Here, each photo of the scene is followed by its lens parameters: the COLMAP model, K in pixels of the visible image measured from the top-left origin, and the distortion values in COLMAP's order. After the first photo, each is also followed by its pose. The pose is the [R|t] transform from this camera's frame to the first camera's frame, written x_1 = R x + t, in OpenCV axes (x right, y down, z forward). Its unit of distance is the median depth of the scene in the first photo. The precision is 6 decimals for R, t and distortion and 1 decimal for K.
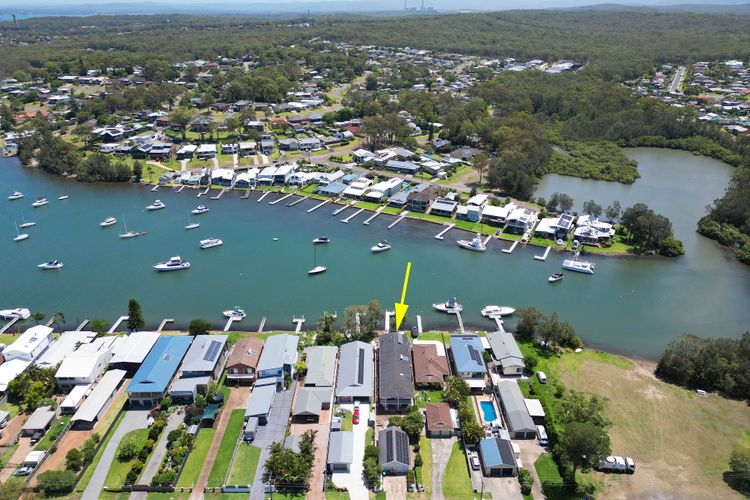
lens RADIAL K [[521.6, 0, 375.0], [0, 521.6, 250.0], [0, 0, 1]] dist [0.073052, -0.077081]
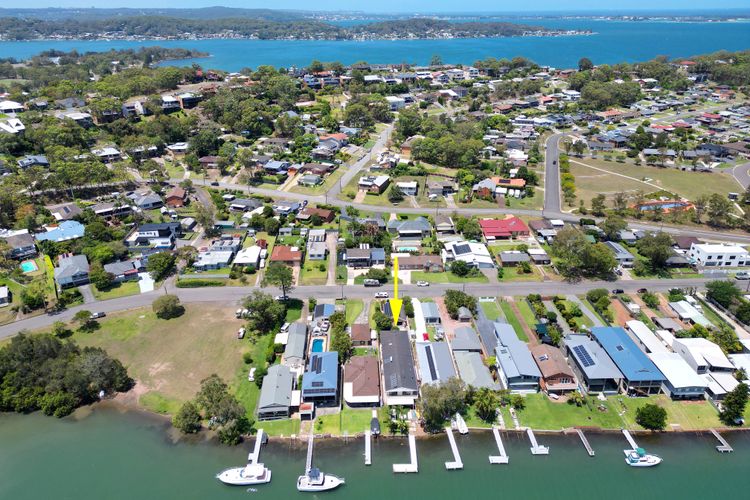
lens RADIAL K [[521.6, 0, 375.0], [0, 521.6, 250.0], [0, 0, 1]] dist [0.073052, -0.077081]
pose [[-0.999269, 0.018640, -0.033389, 0.059012], [-0.012991, 0.655733, 0.754881, -0.356004], [0.035965, 0.754763, -0.655011, 0.782501]]
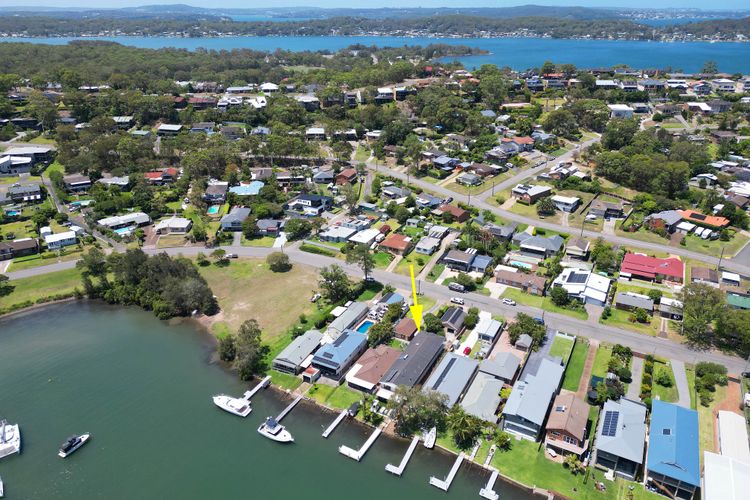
lens RADIAL K [[521.6, 0, 375.0], [0, 521.6, 250.0], [0, 0, 1]] dist [0.073052, -0.077081]
pose [[-0.880834, -0.196165, 0.430872, -0.150517], [0.197508, 0.674868, 0.711017, -0.344807], [-0.430258, 0.711388, -0.555702, 0.753383]]
